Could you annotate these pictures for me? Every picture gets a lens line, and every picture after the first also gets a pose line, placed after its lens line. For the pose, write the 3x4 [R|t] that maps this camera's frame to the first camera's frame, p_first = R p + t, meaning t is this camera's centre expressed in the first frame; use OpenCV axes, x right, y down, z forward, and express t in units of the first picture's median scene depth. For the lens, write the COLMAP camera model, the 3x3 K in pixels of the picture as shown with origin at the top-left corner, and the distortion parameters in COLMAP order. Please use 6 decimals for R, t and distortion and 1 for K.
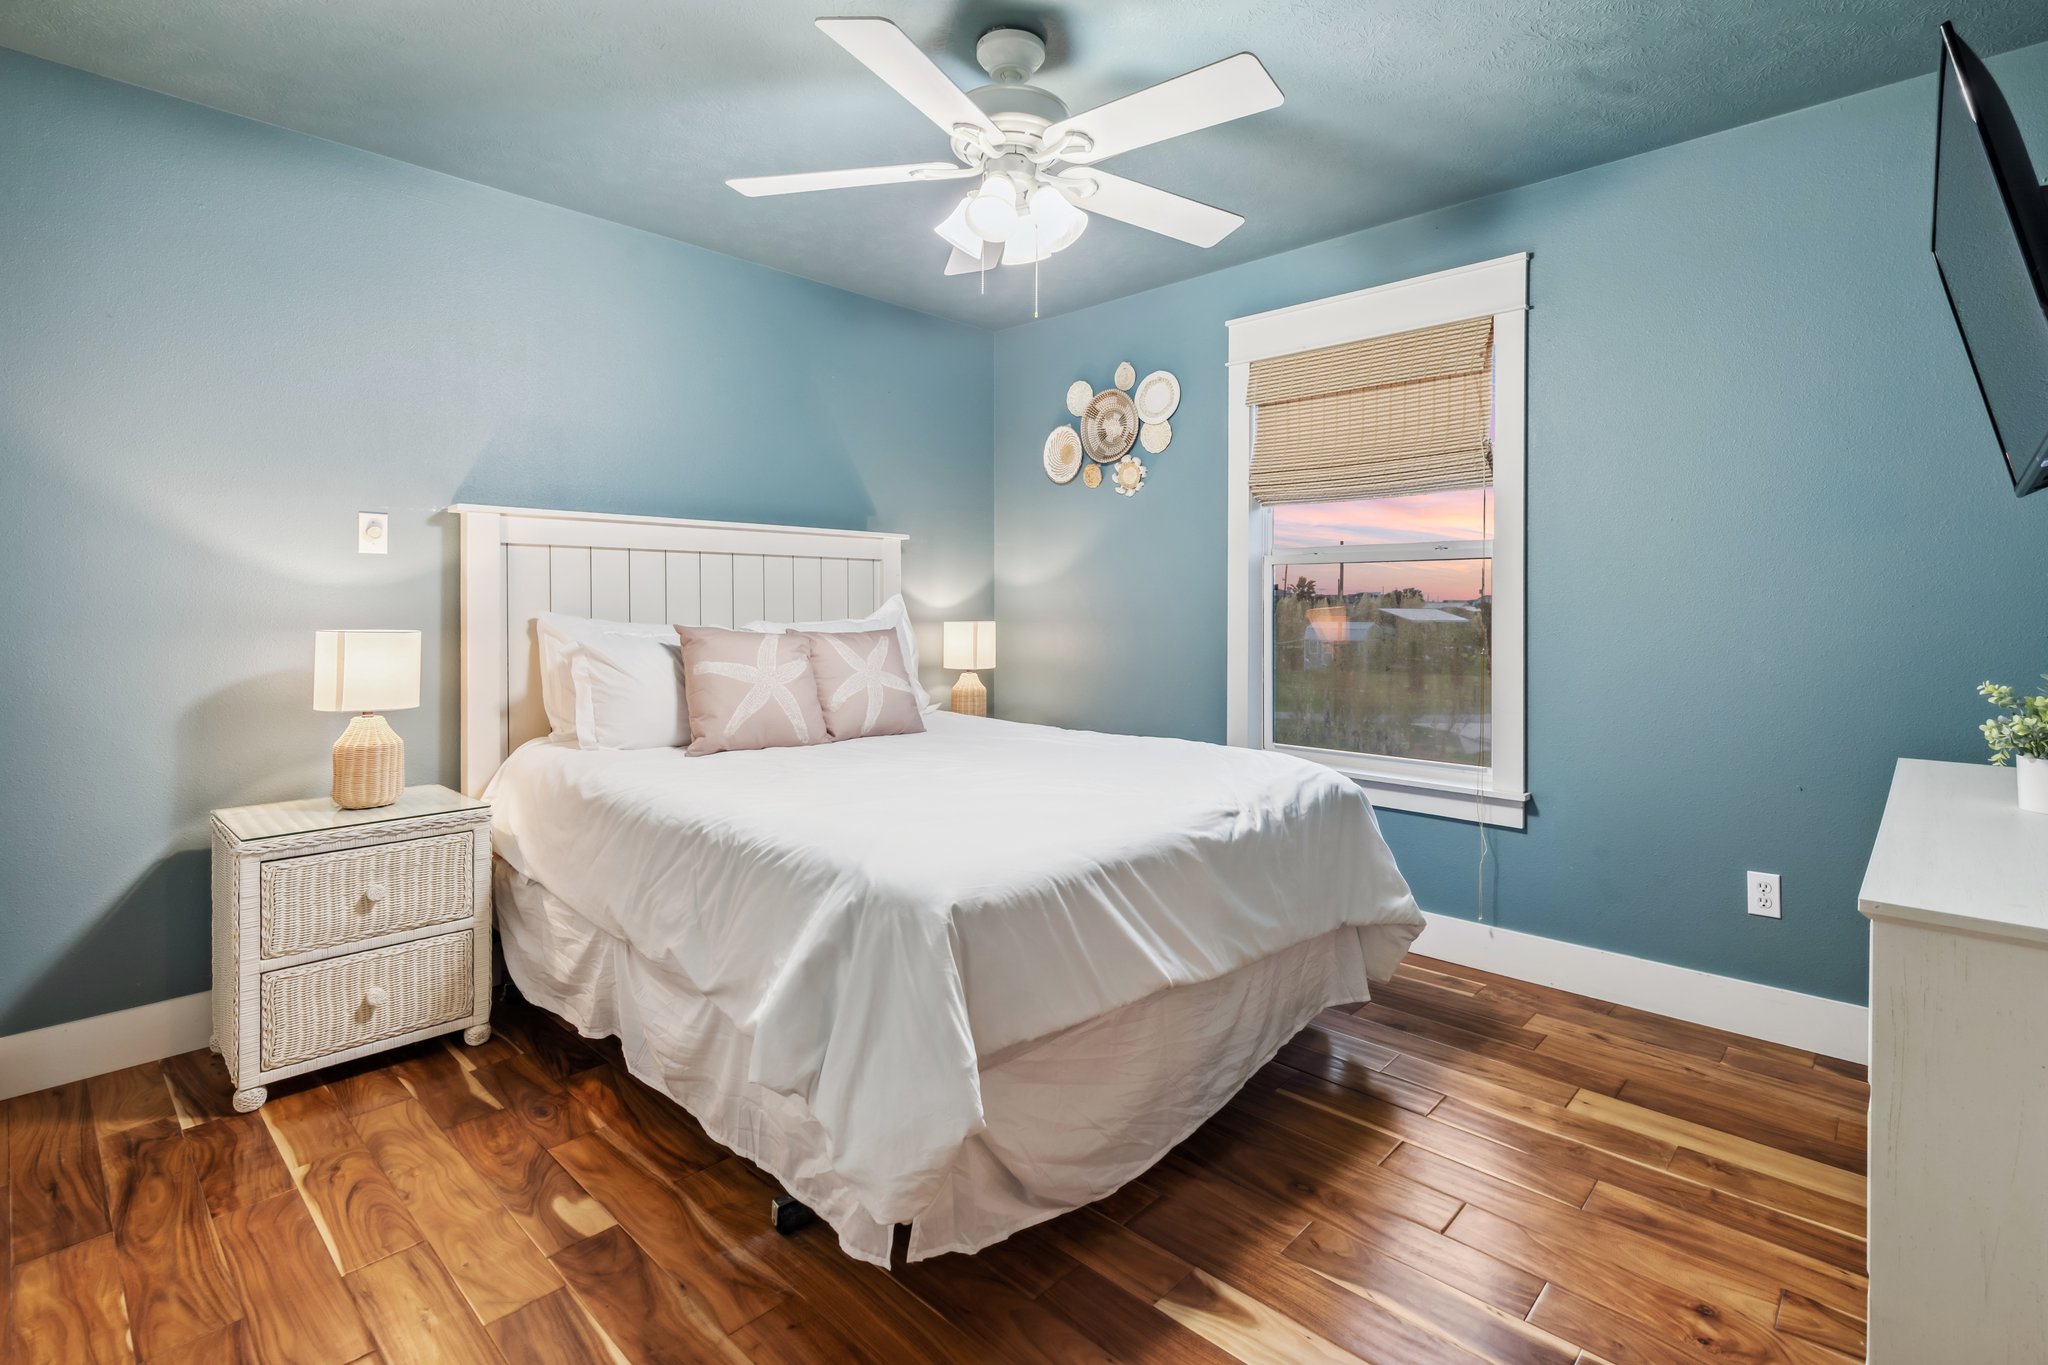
lens RADIAL K [[958.5, 0, 1039.4], [0, 958.5, 674.3], [0, 0, 1]] dist [0.001016, -0.000080]
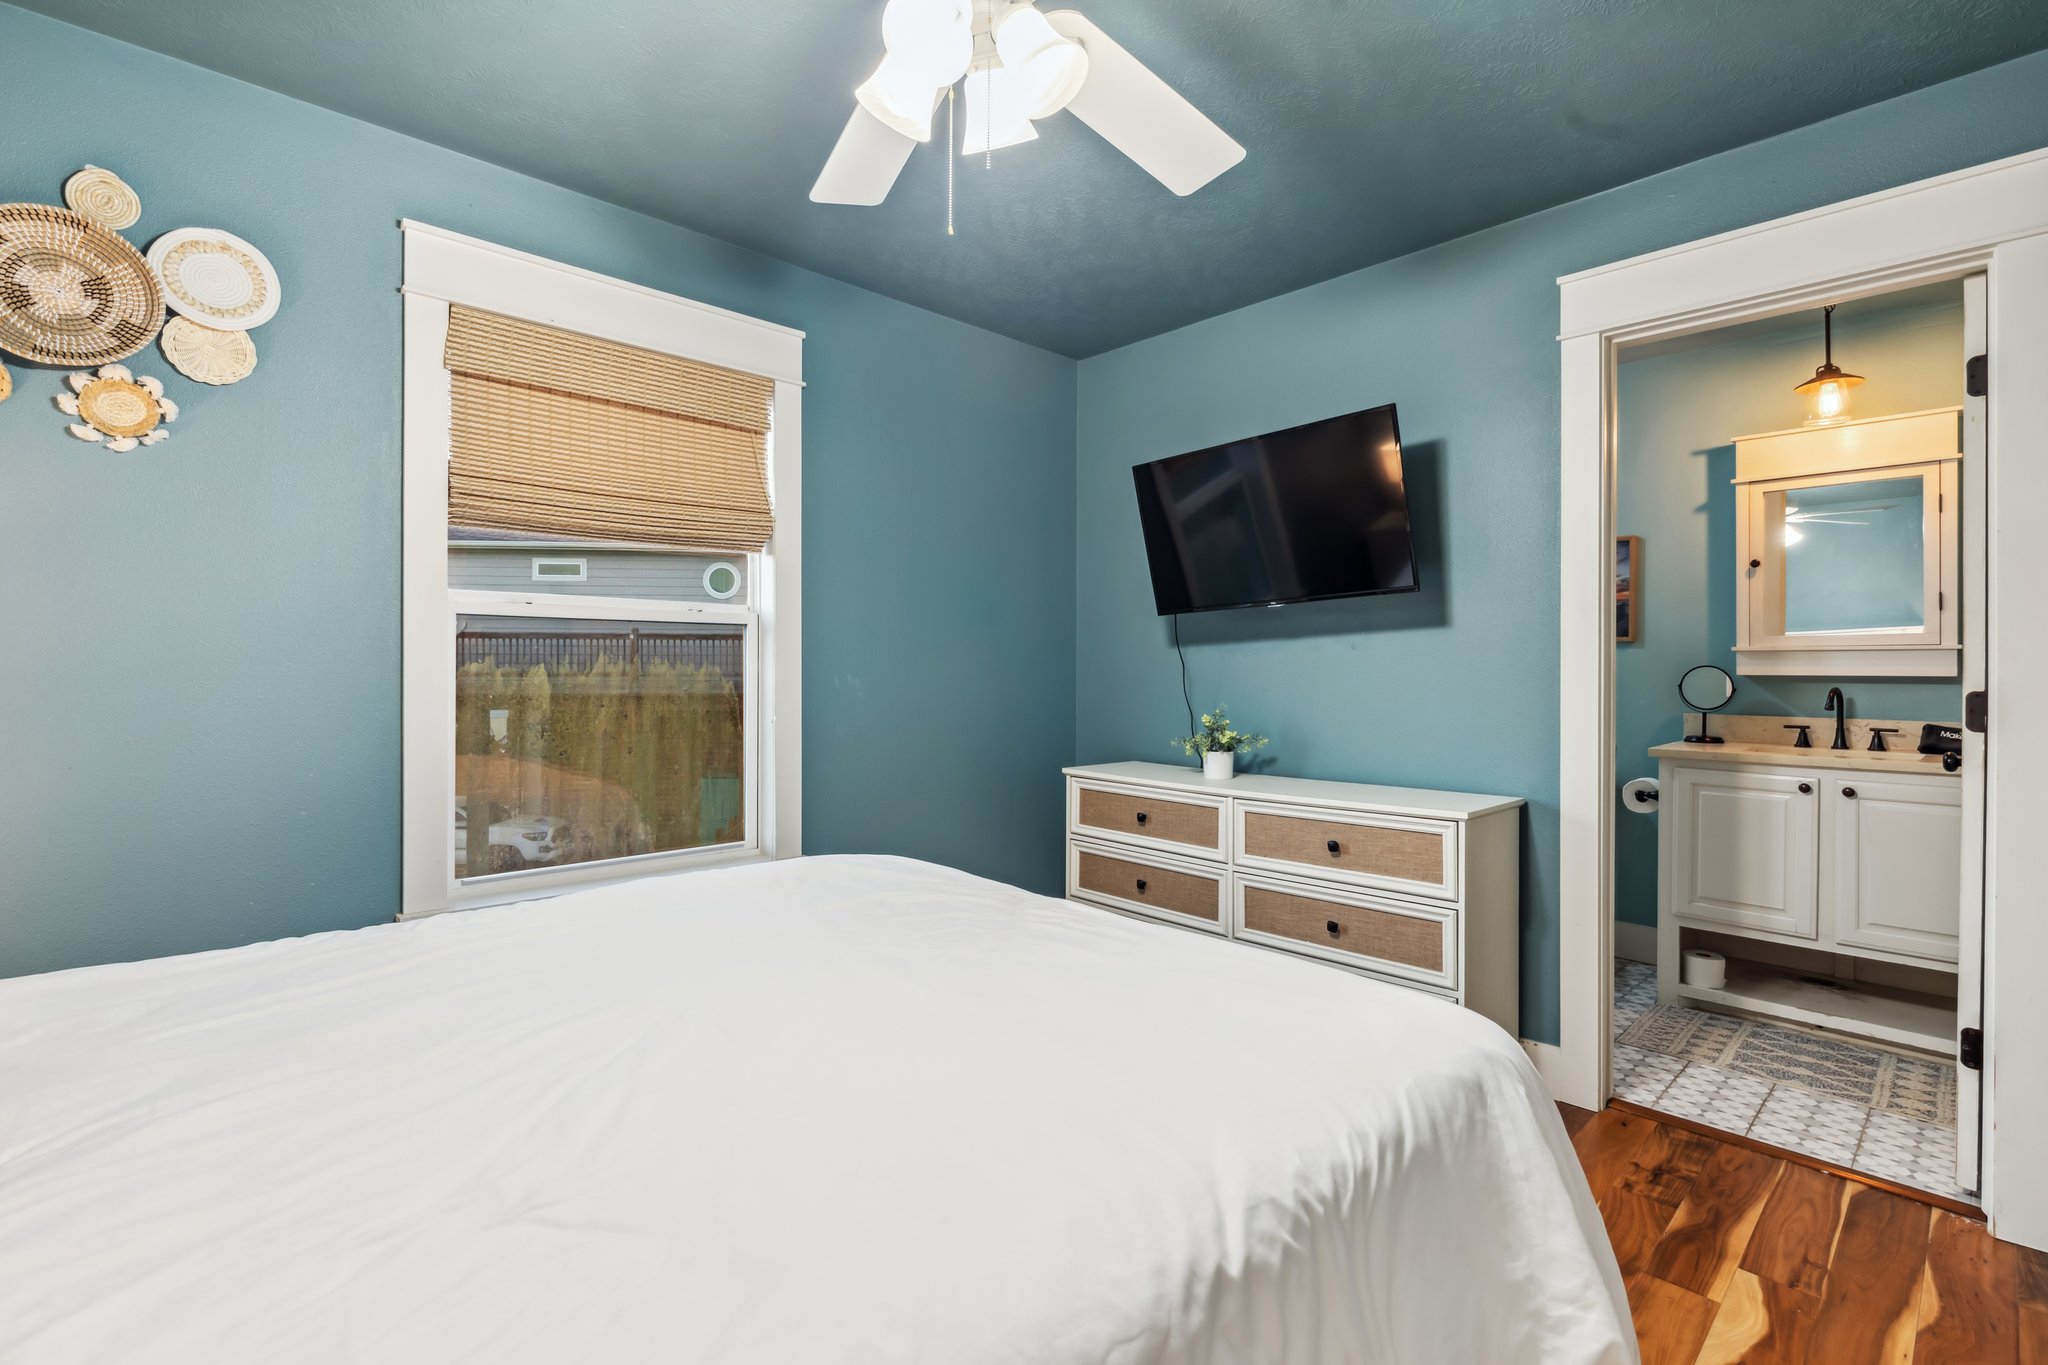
lens RADIAL K [[958.5, 0, 1039.4], [0, 958.5, 674.3], [0, 0, 1]] dist [0.001016, -0.000080]
pose [[0.033273, -0.006888, 0.999423, -0.432485], [0.069489, 0.997572, 0.004562, -0.049941], [-0.997028, 0.069297, 0.033671, 0.612164]]
